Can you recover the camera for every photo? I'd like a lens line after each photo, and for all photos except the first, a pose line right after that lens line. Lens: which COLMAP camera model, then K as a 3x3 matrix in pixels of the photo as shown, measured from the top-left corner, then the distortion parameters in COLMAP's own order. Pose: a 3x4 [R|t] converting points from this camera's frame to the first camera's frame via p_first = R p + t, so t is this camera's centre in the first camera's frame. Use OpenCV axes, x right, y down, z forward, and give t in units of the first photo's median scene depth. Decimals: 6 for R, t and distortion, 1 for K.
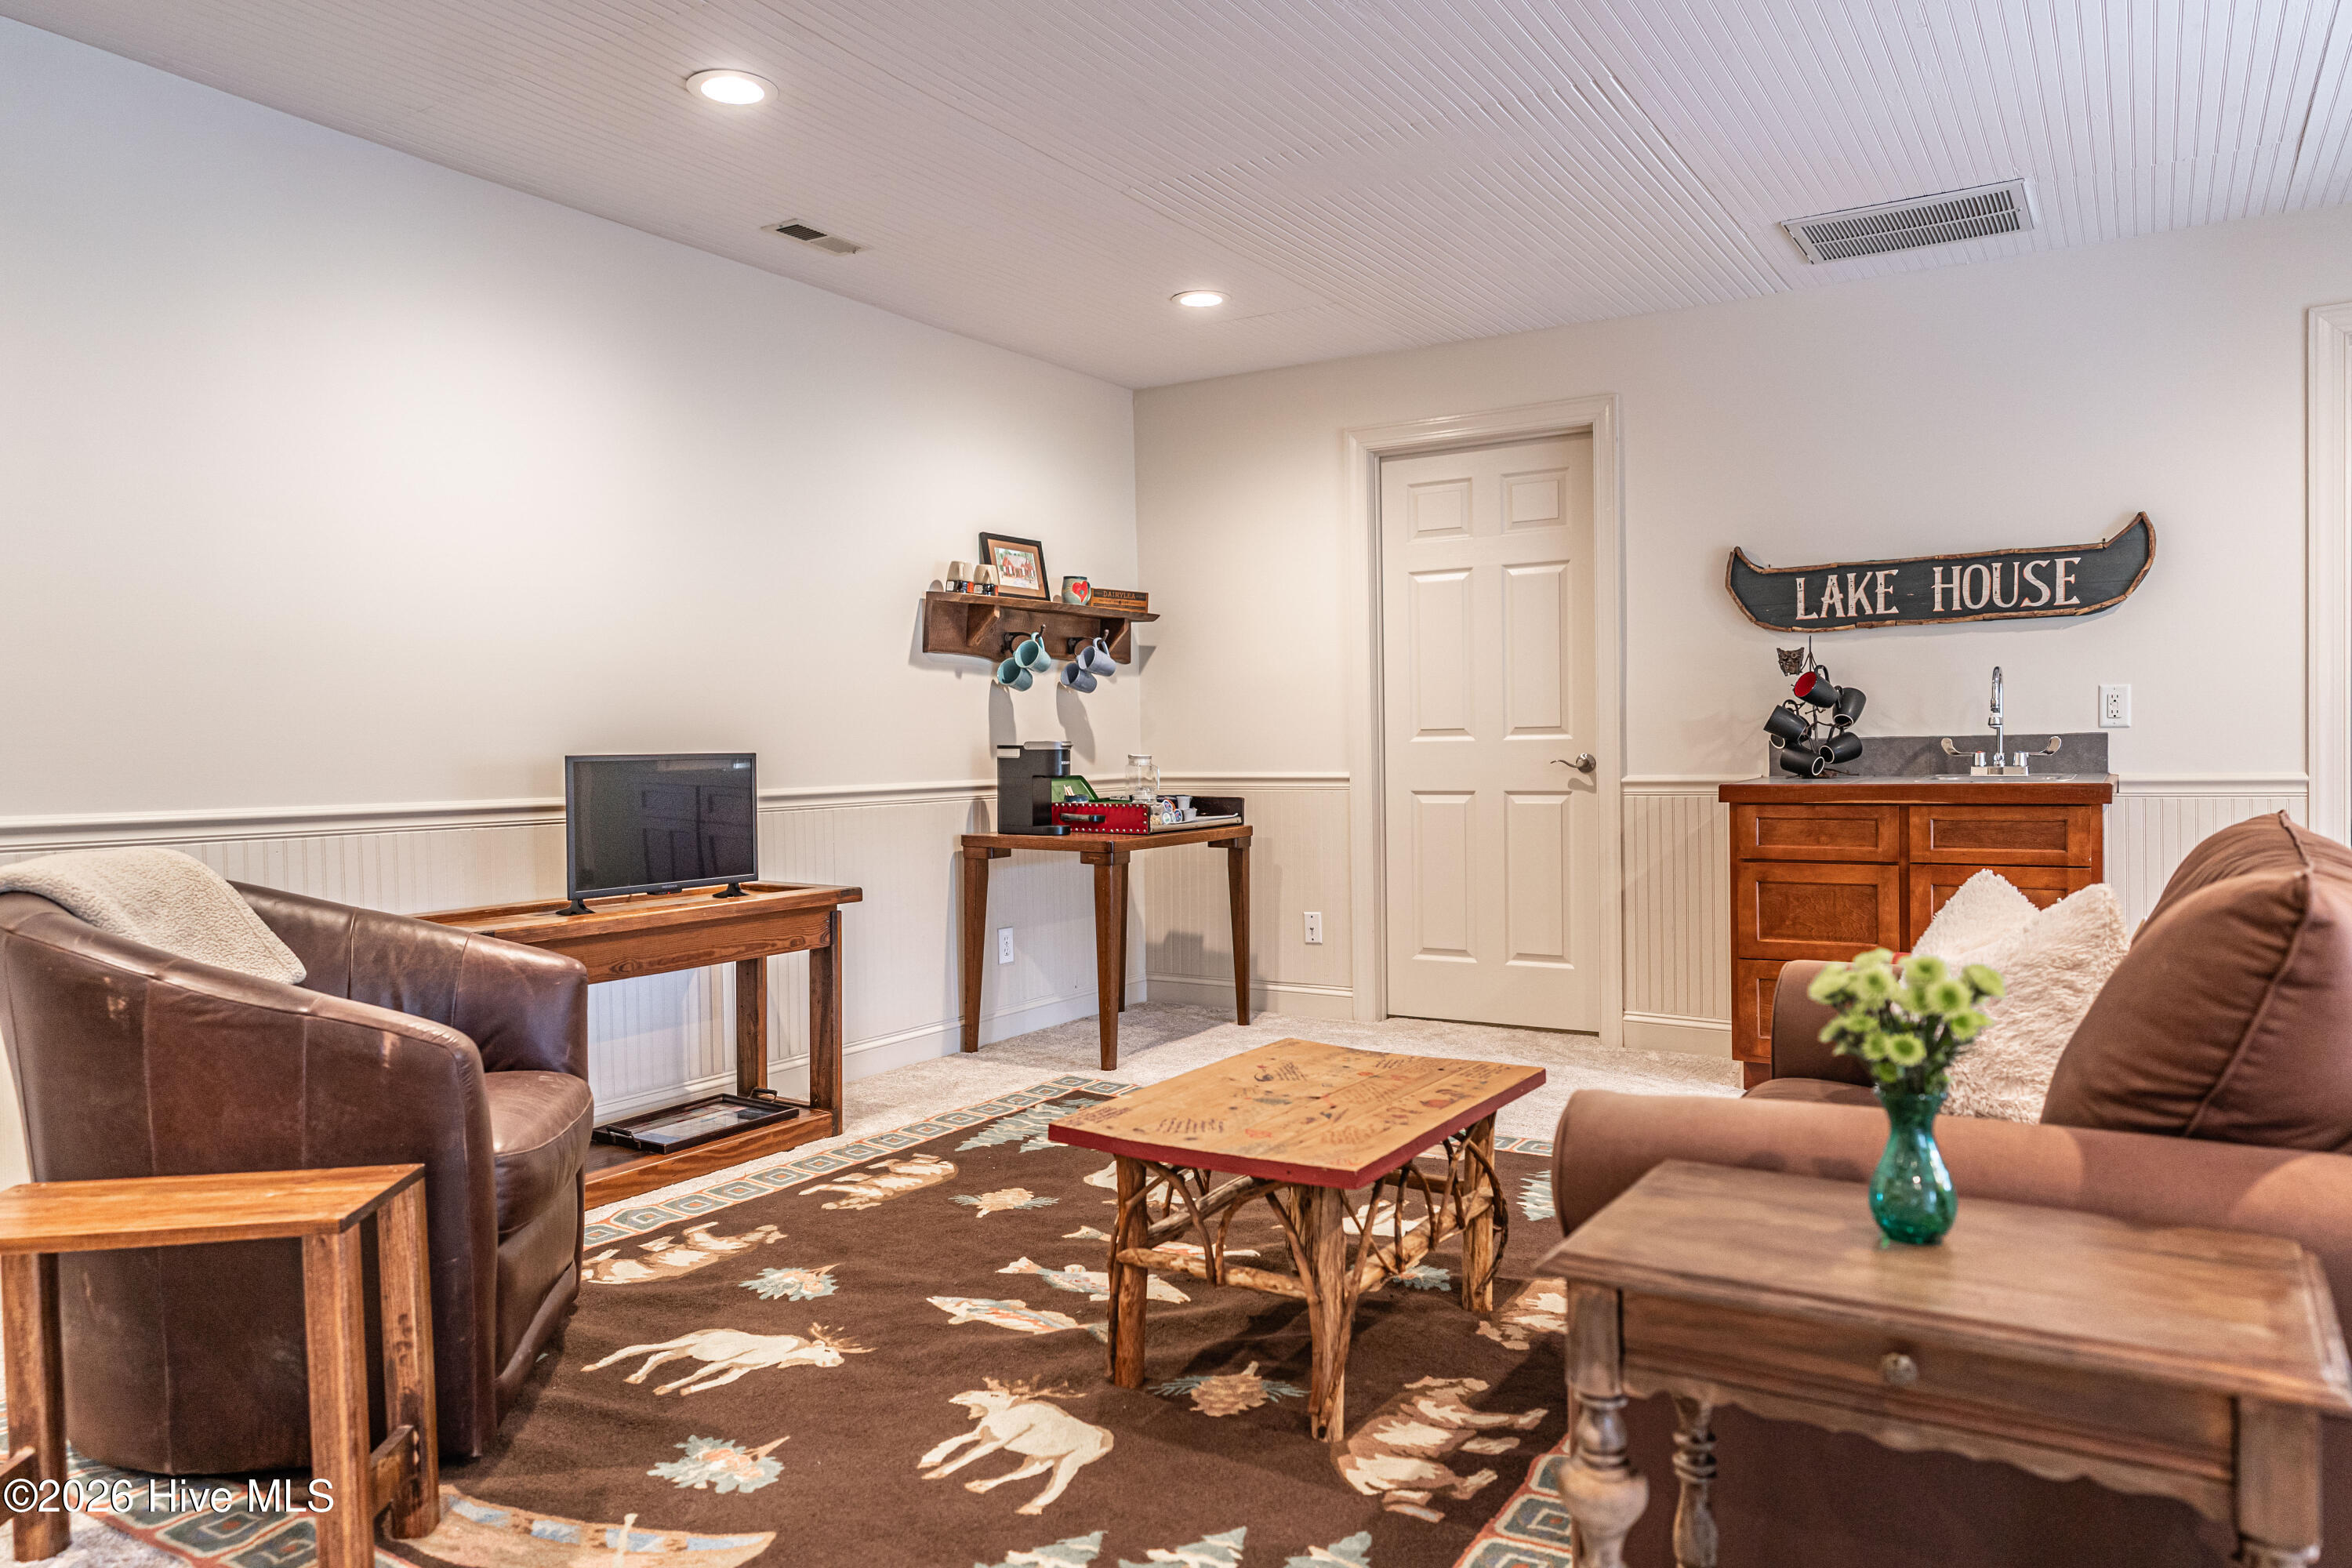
lens RADIAL K [[1580.3, 0, 1182.7], [0, 1580.3, 779.8], [0, 0, 1]] dist [0.001813, -0.000910]
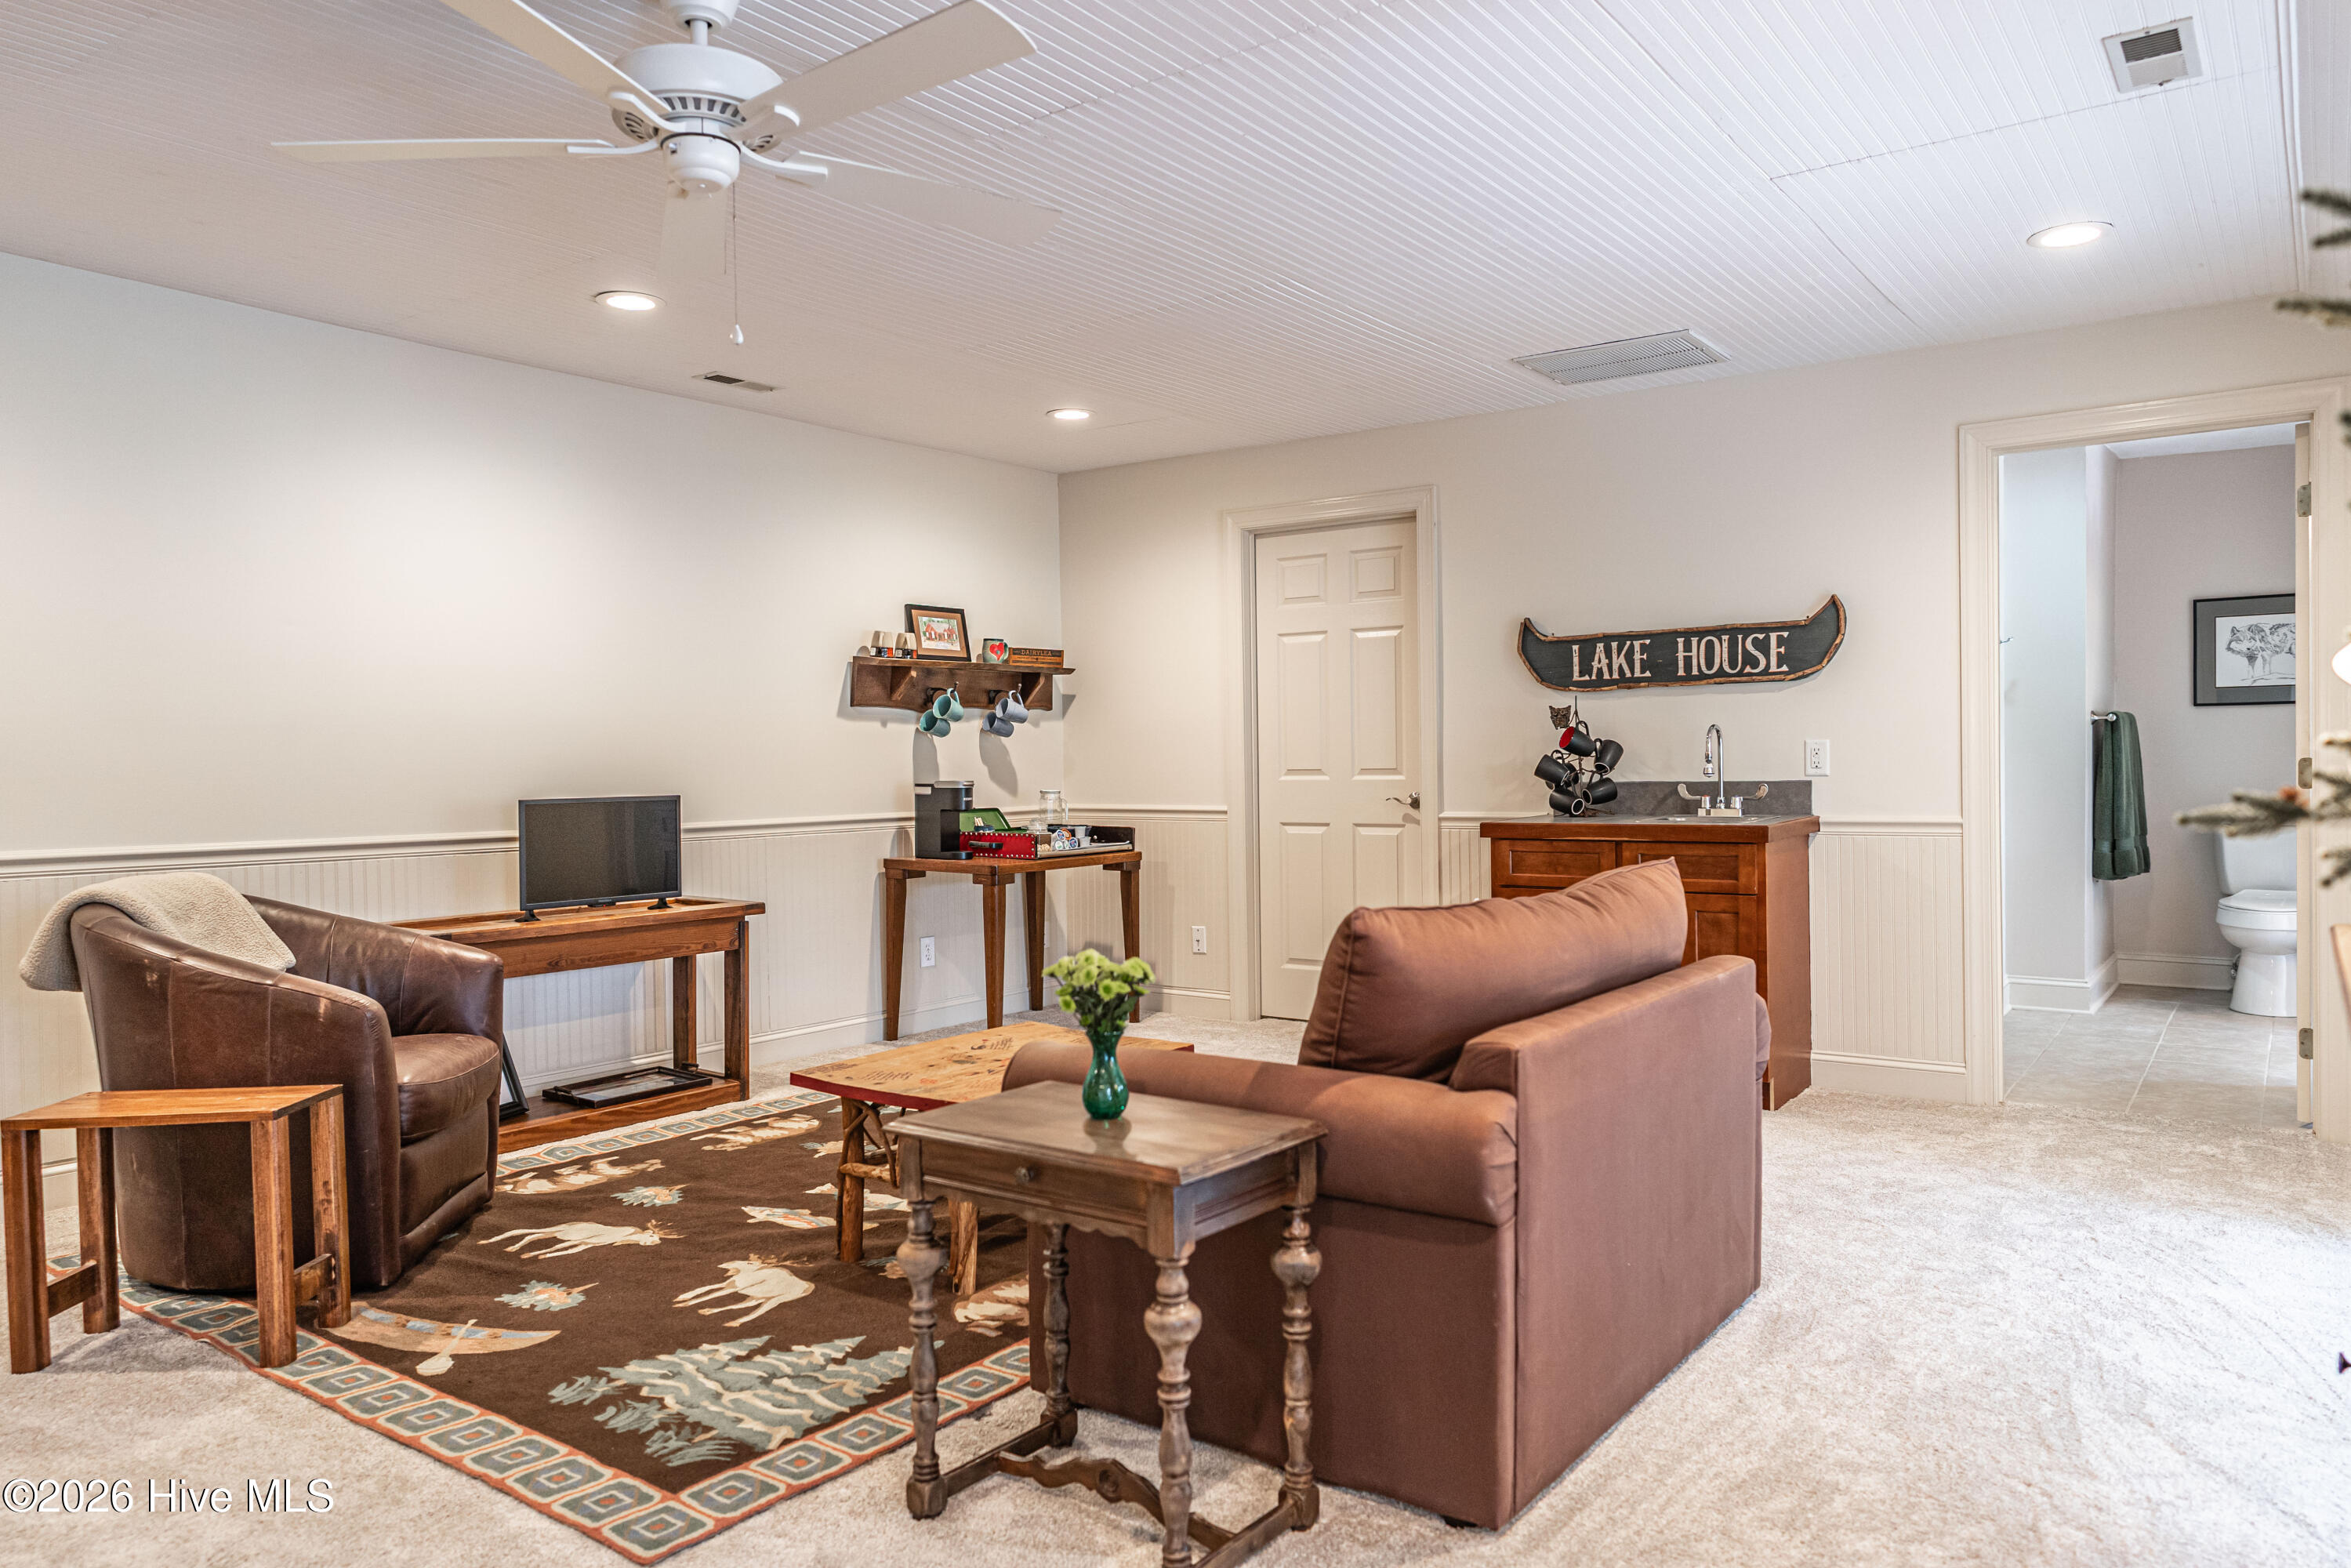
lens RADIAL K [[1579.7, 0, 1170.1], [0, 1579.7, 785.3], [0, 0, 1]] dist [0.001813, -0.000910]
pose [[0.997347, 0.003633, -0.072701, 0.213176], [-0.003992, 0.999981, -0.004786, -0.020487], [0.072682, 0.005063, 0.997342, -0.231499]]
